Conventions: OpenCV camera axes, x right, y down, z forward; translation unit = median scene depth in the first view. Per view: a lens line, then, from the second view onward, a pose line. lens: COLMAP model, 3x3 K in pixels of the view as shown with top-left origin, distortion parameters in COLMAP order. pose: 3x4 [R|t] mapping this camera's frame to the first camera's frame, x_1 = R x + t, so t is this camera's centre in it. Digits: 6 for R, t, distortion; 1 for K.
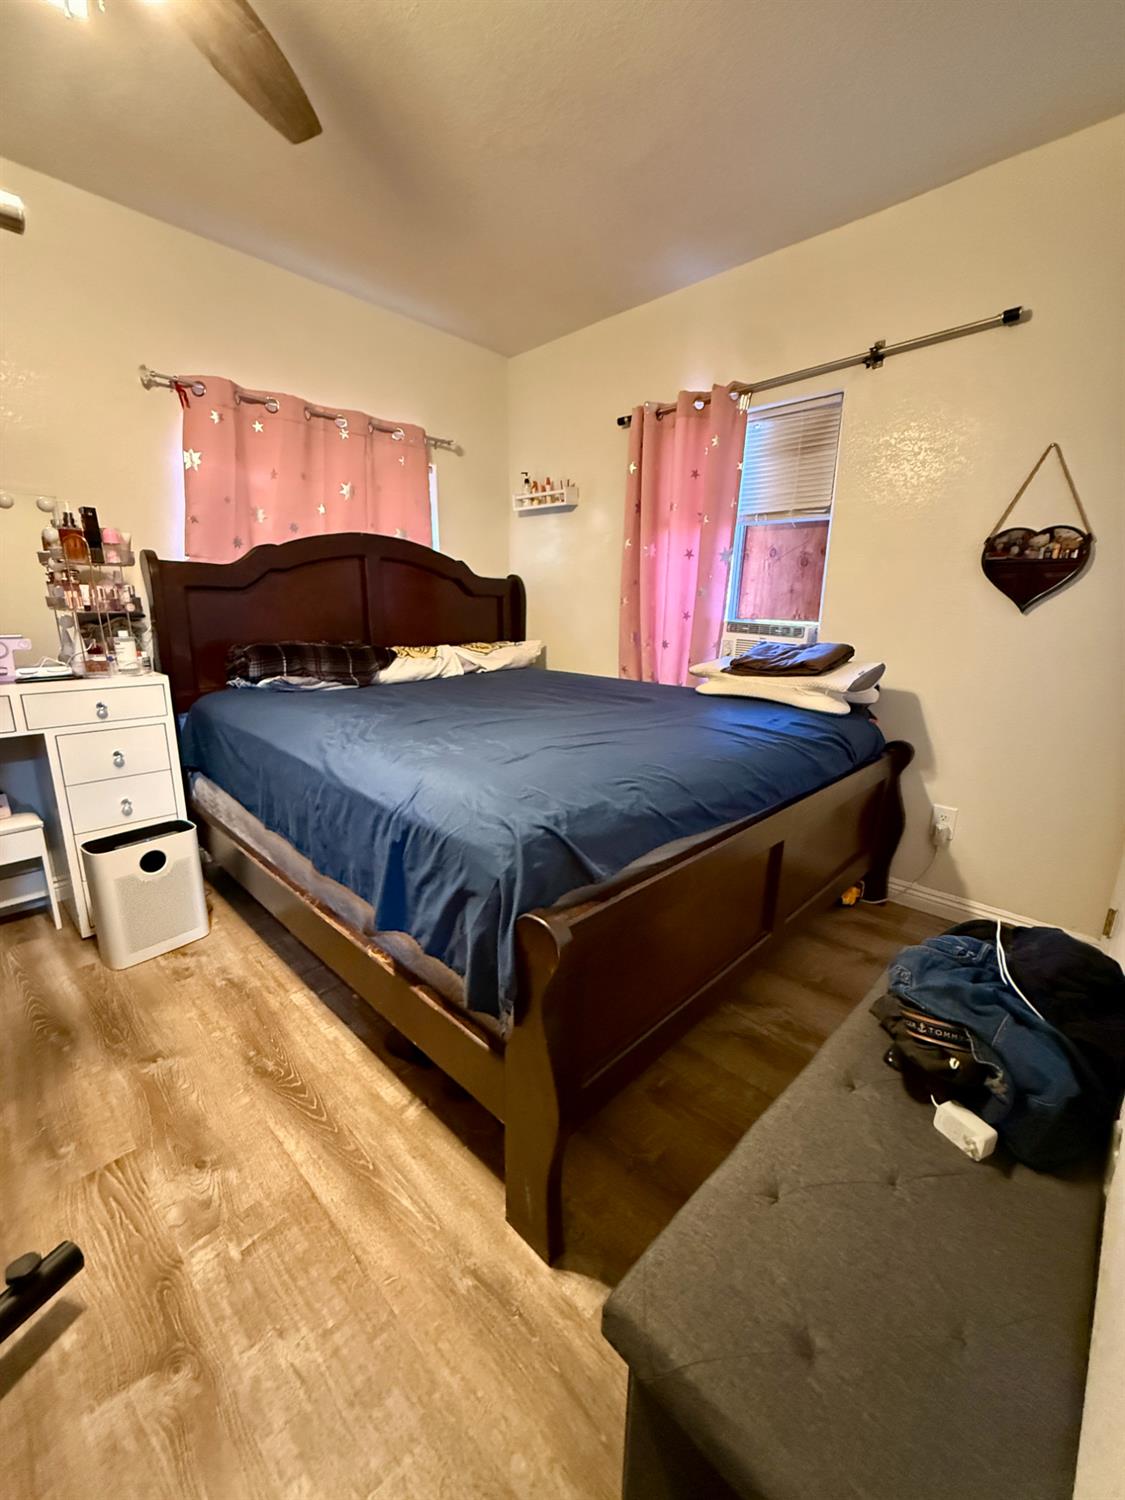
lens RADIAL K [[613.4, 0, 572.3], [0, 613.4, 750.3], [0, 0, 1]] dist [0.000536, 0.000042]
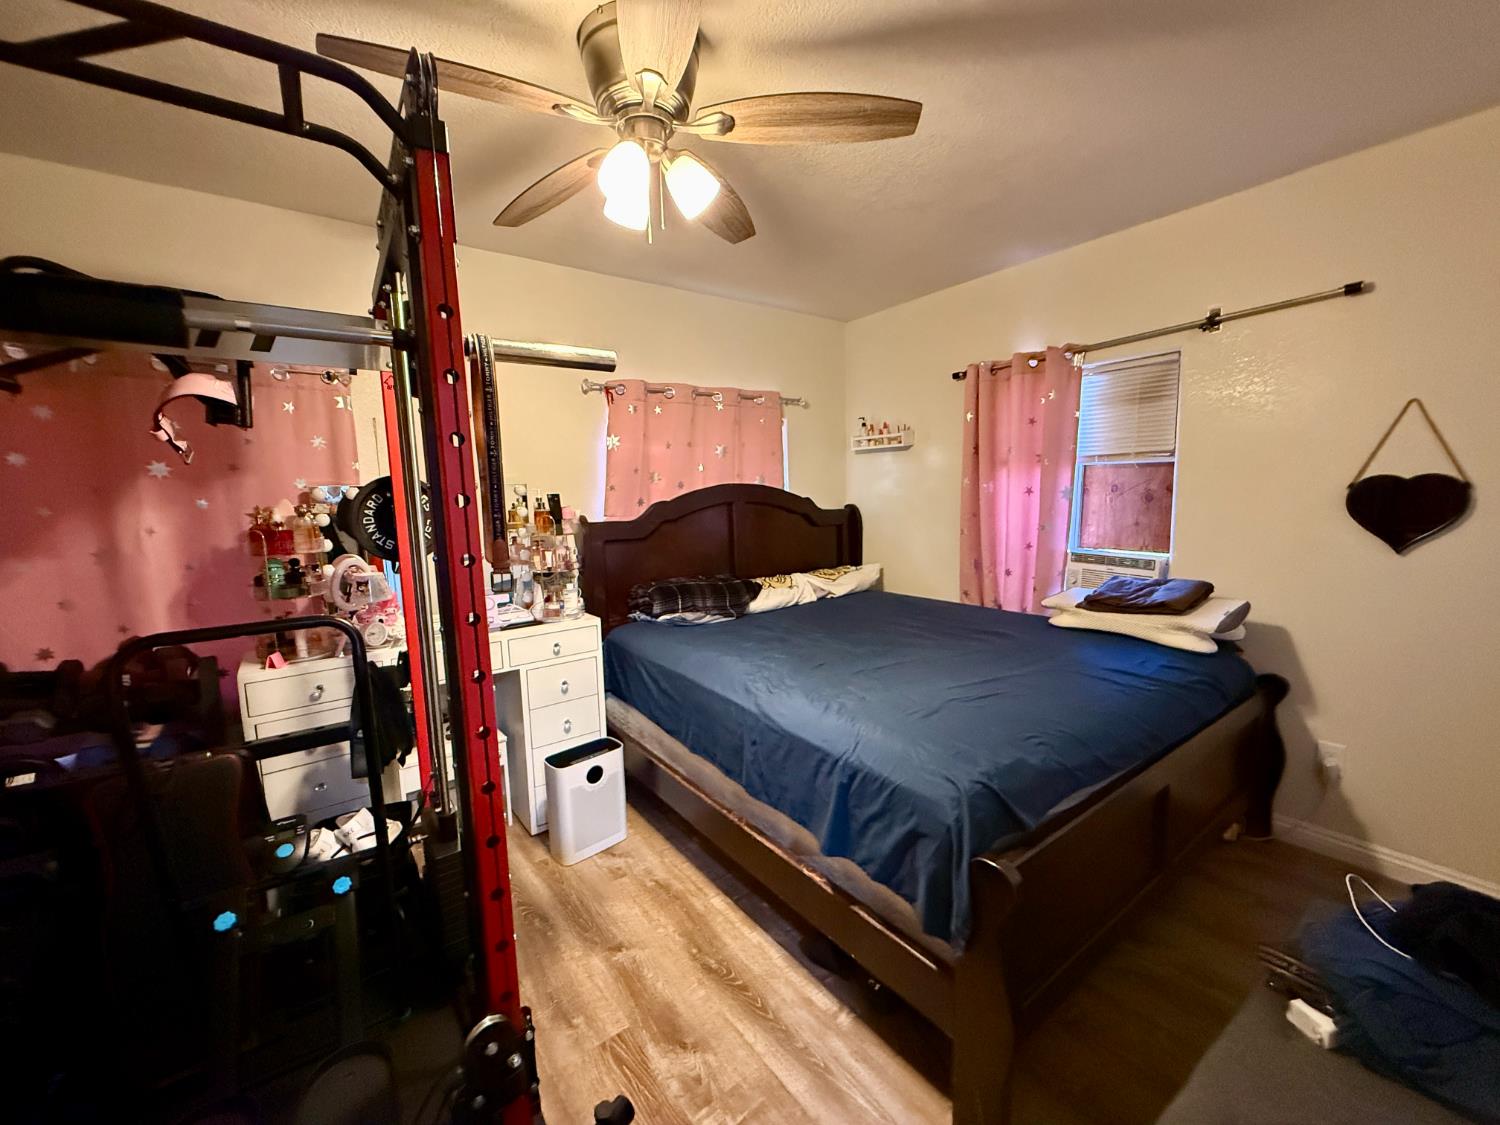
lens RADIAL K [[613.4, 0, 750.0], [0, 613.4, 562.5], [0, 0, 1]] dist [0.000536, 0.000042]
pose [[0.983807, -0.023700, -0.177660, -0.141481], [0.002317, 0.992818, -0.119613, -0.087233], [0.179219, 0.117264, 0.976796, -0.181184]]
